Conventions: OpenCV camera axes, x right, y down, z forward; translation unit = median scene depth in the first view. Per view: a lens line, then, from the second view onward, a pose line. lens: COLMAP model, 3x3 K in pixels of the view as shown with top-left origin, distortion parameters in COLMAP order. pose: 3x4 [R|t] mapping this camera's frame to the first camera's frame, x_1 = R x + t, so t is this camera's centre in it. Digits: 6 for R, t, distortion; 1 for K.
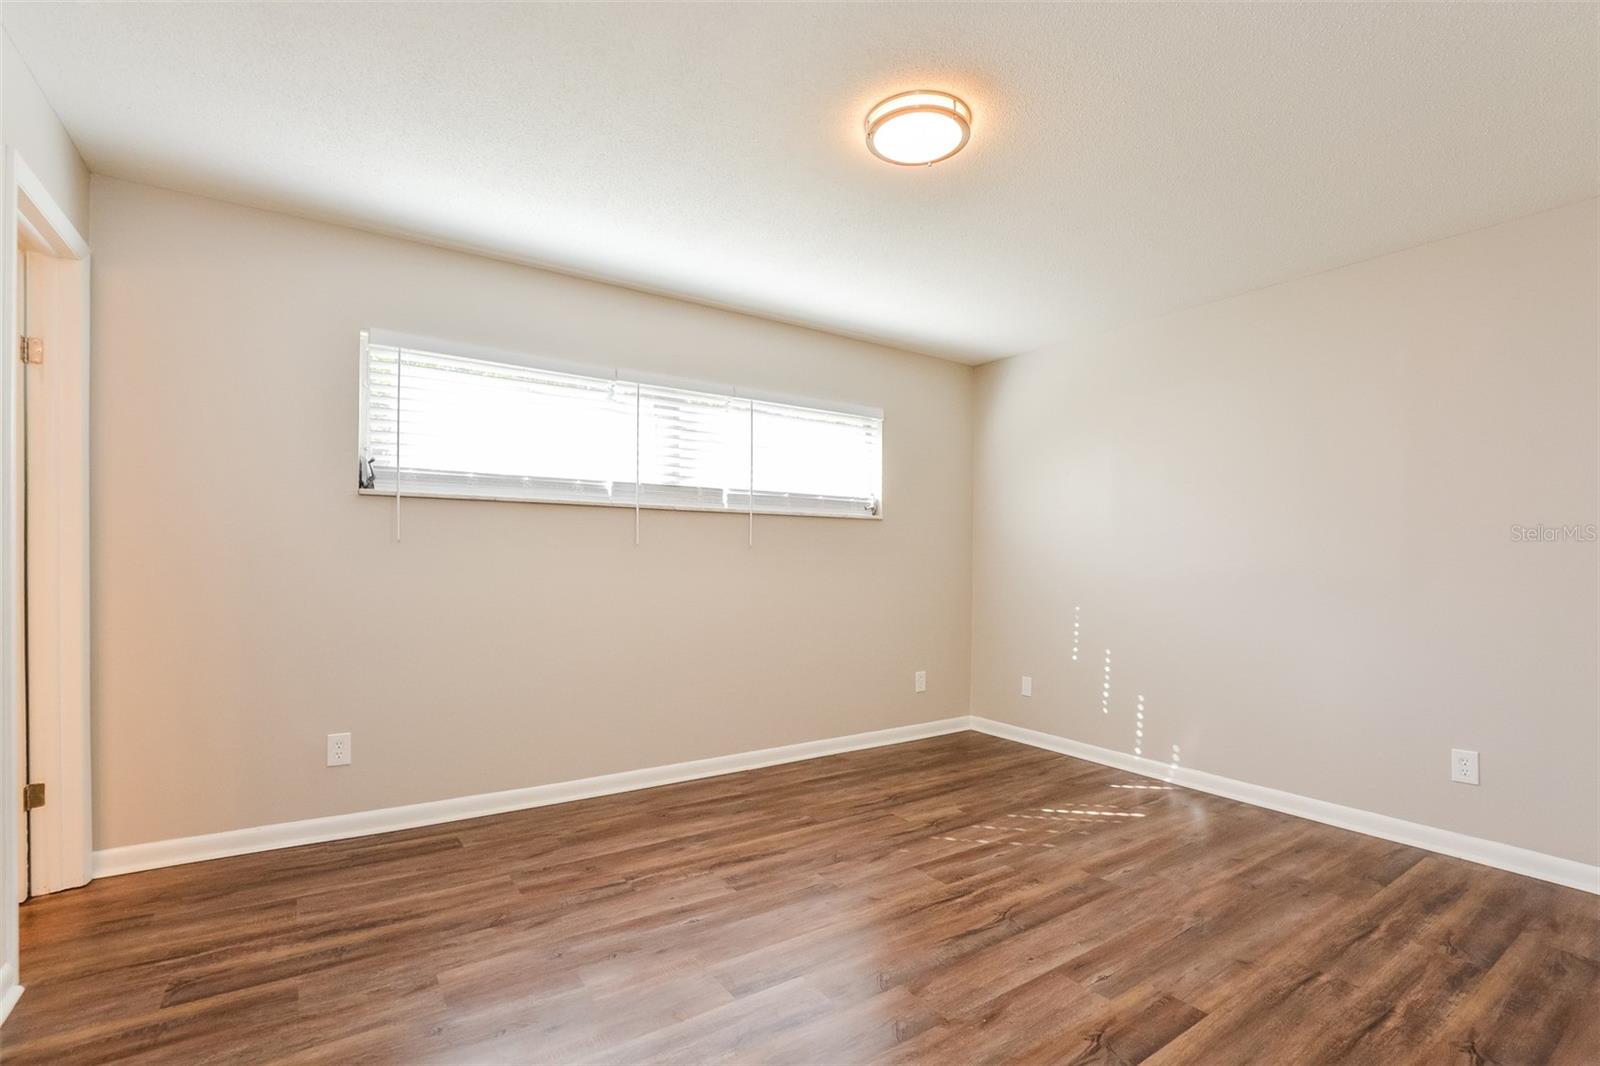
lens RADIAL K [[724.7, 0, 808.8], [0, 724.7, 542.6], [0, 0, 1]] dist [-0.017671, 0.001971]
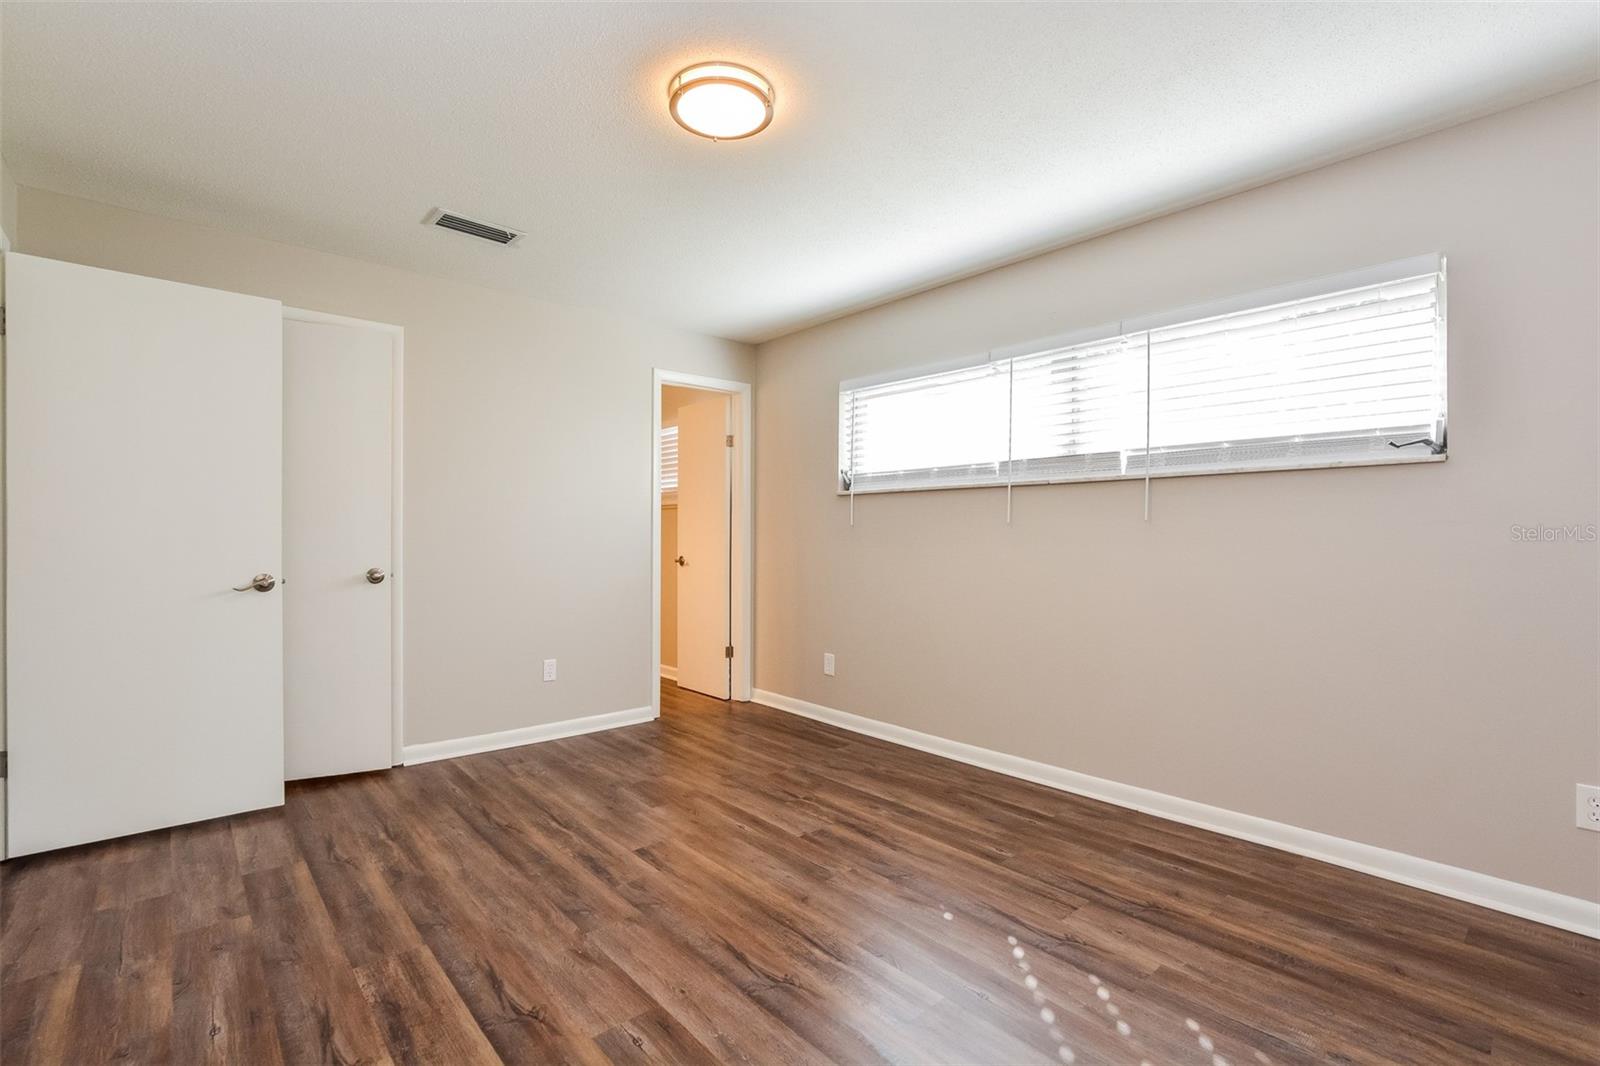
lens RADIAL K [[724.7, 0, 808.8], [0, 724.7, 538.0], [0, 0, 1]] dist [-0.017671, 0.001971]
pose [[0.136859, -0.007005, -0.990566, 0.766510], [0.018810, 0.999813, -0.004472, 0.023232], [0.990412, -0.018021, 0.136965, 0.667427]]
